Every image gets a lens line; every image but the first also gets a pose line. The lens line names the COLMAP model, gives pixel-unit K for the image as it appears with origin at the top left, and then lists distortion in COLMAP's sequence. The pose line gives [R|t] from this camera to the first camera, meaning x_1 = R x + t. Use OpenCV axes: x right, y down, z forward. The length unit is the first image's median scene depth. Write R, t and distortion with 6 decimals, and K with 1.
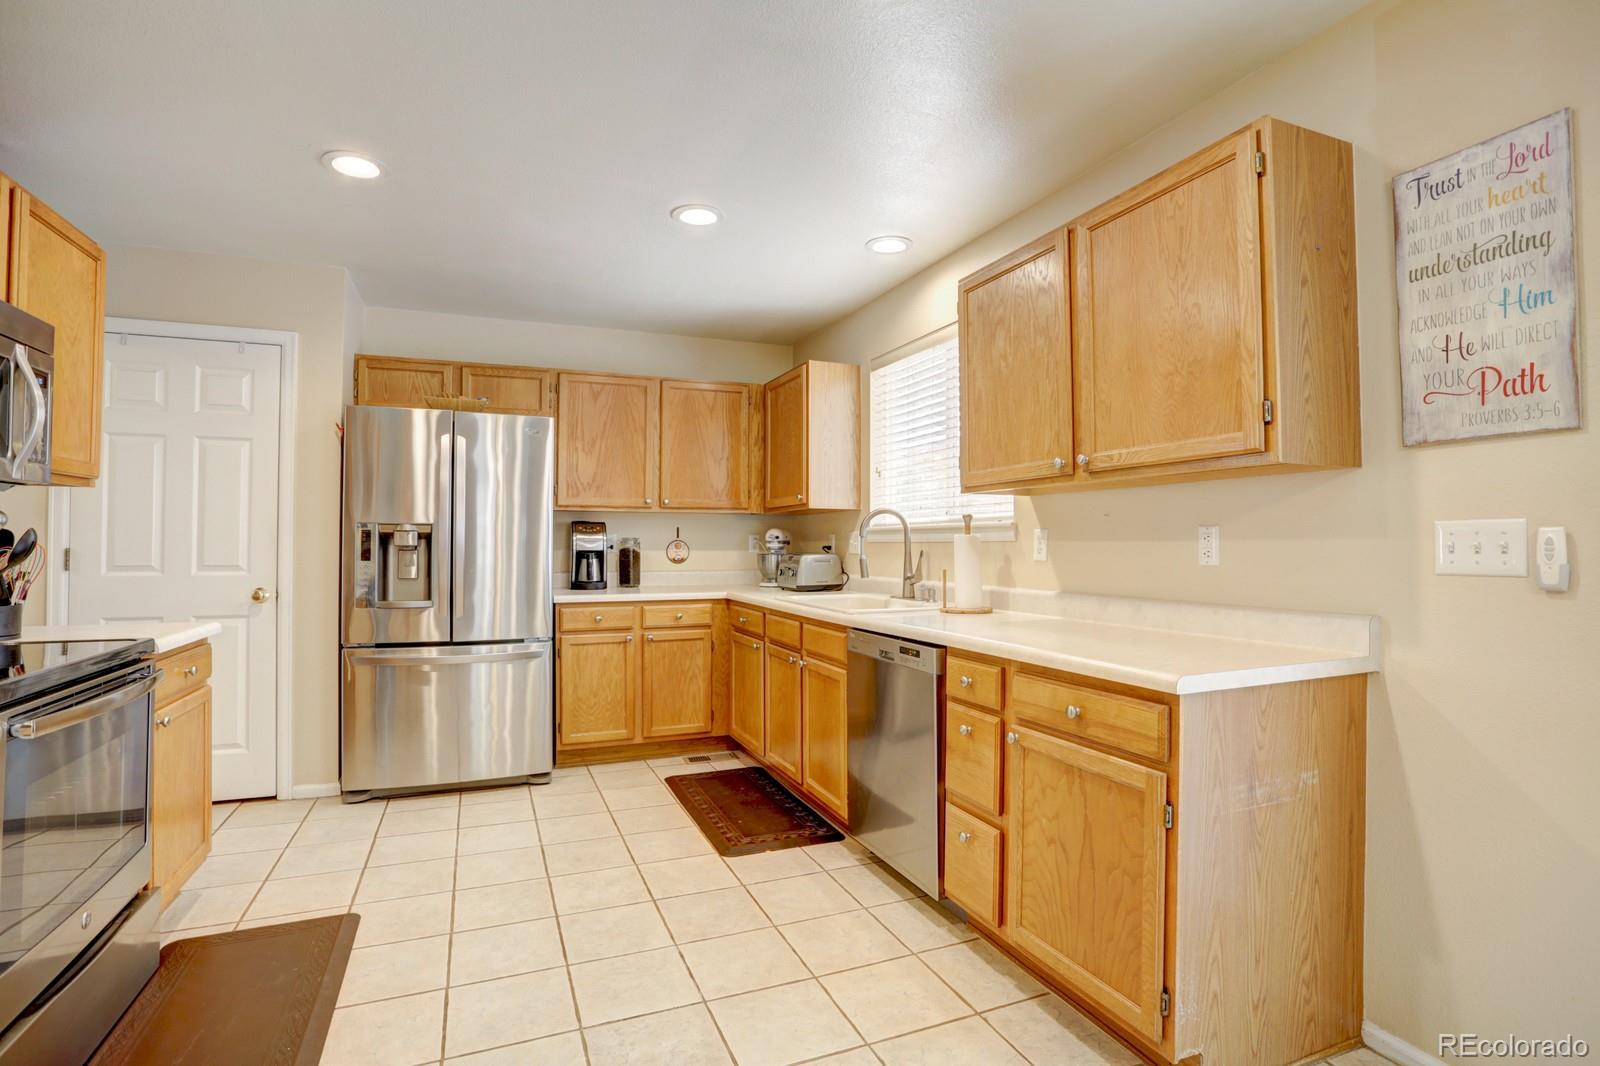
lens RADIAL K [[781.3, 0, 801.5], [0, 781.3, 526.2], [0, 0, 1]] dist [-0.050362, 0.009825]
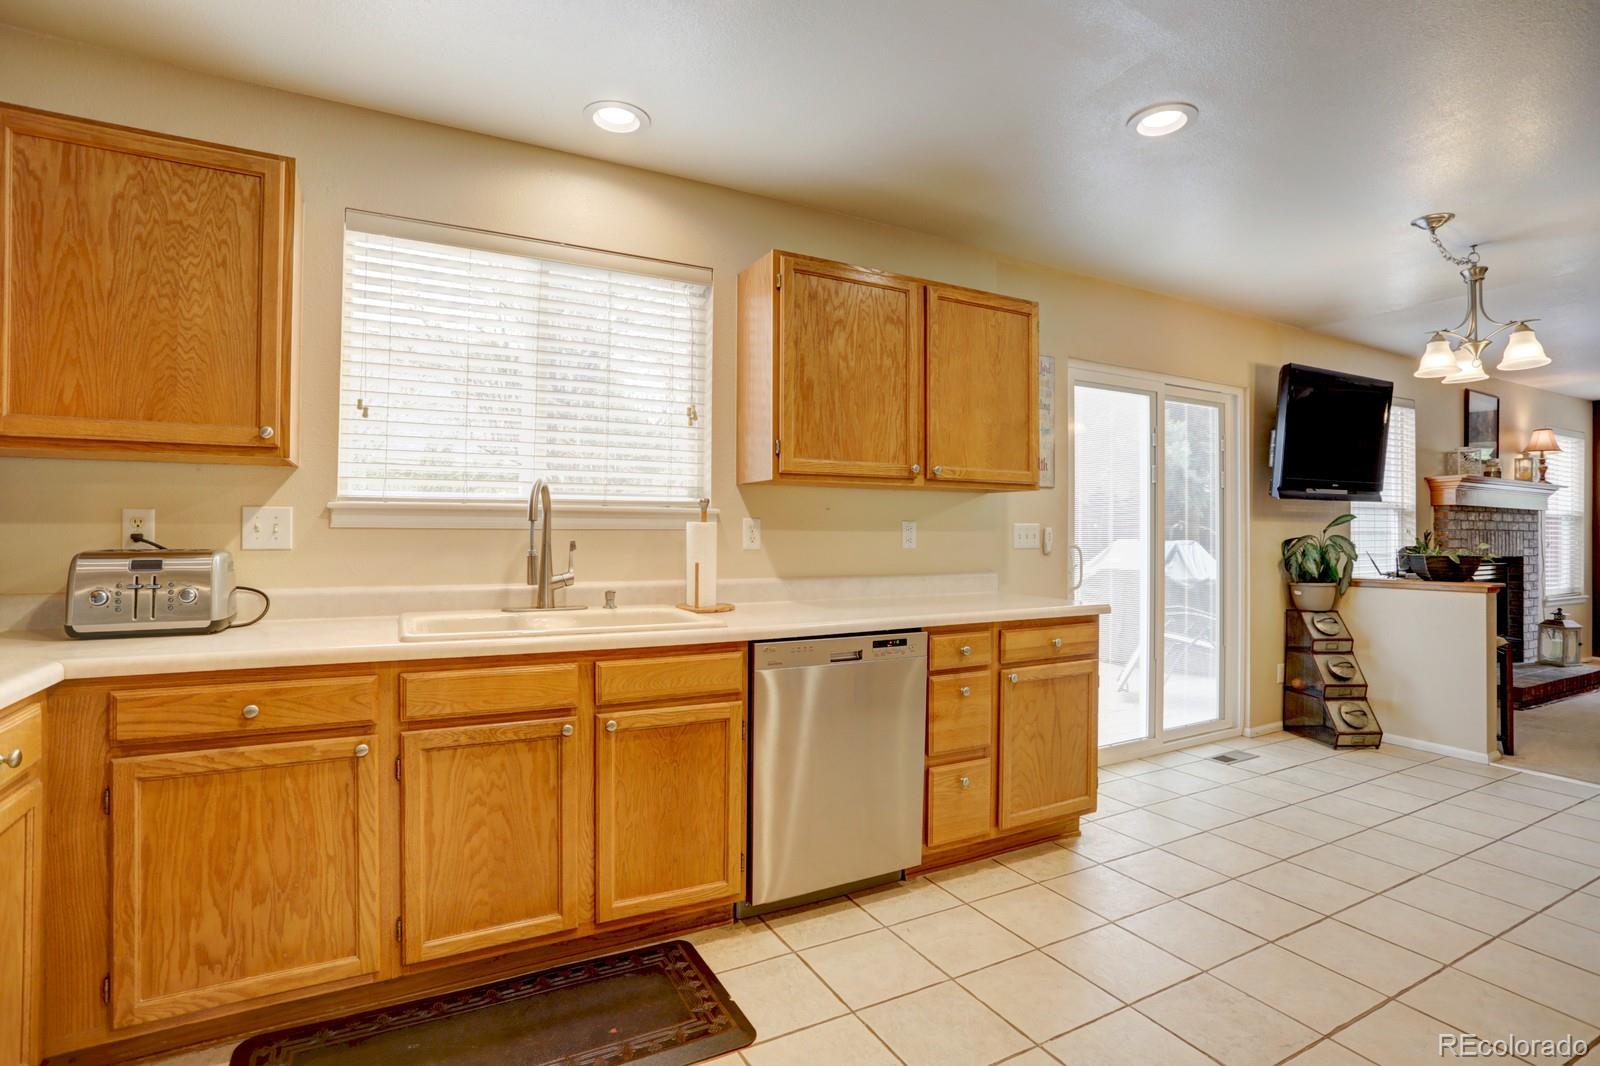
lens RADIAL K [[781.3, 0, 806.6], [0, 781.3, 528.3], [0, 0, 1]] dist [-0.050362, 0.009825]
pose [[-0.107281, 0.002110, 0.994227, -0.862611], [-0.028337, 0.999585, -0.005179, 0.024309], [-0.993825, -0.028729, -0.107176, 1.255547]]
